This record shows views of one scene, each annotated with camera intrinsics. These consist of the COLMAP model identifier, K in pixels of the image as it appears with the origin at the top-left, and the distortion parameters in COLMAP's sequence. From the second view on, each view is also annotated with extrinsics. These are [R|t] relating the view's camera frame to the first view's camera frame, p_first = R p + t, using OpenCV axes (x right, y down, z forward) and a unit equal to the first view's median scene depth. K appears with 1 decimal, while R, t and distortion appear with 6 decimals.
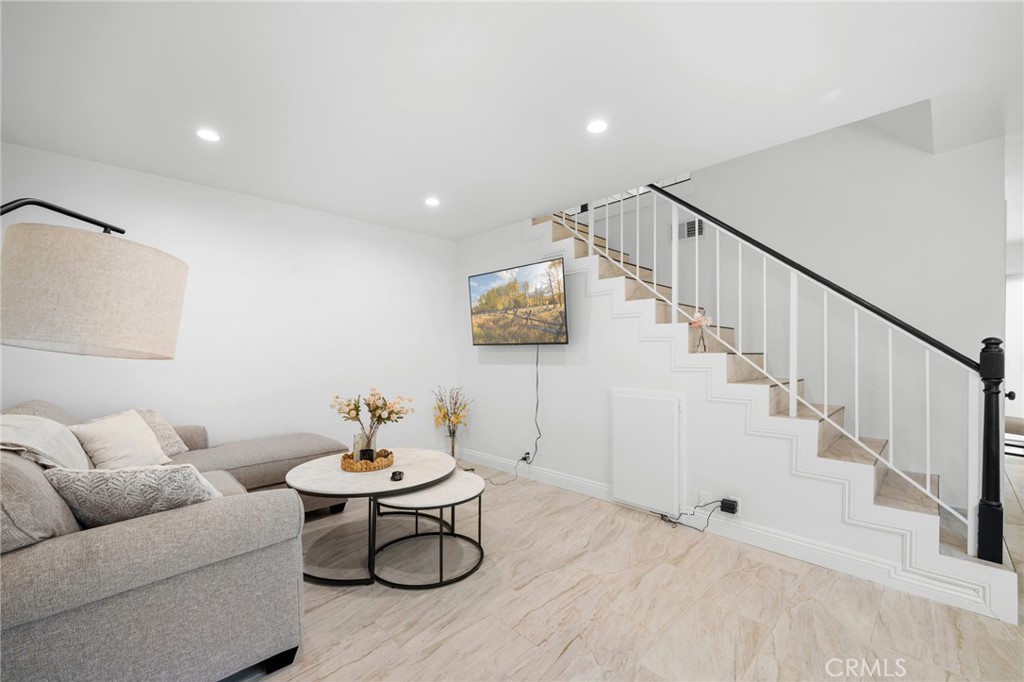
lens RADIAL K [[429.9, 0, 507.4], [0, 429.9, 350.3], [0, 0, 1]] dist [-0.000675, 0.000004]
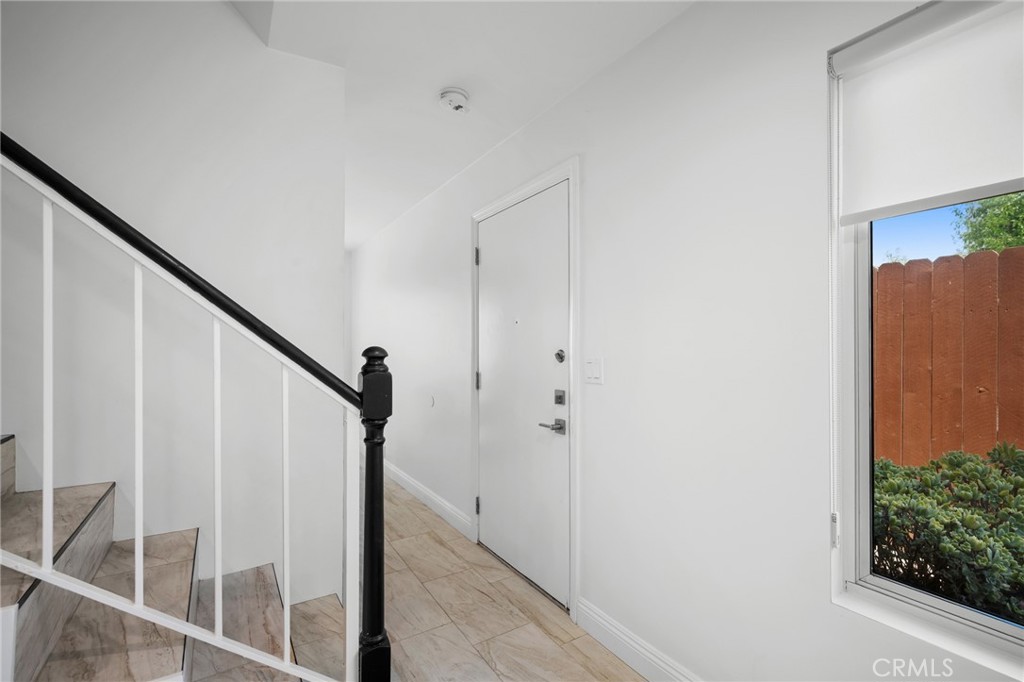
lens RADIAL K [[462.7, 0, 516.0], [0, 462.7, 345.8], [0, 0, 1]] dist [0.000534, 0.000463]
pose [[0.199490, 0.000482, 0.979900, 0.554916], [-0.007879, 0.999968, 0.001113, -0.032915], [-0.979868, -0.007943, 0.199488, 0.687176]]
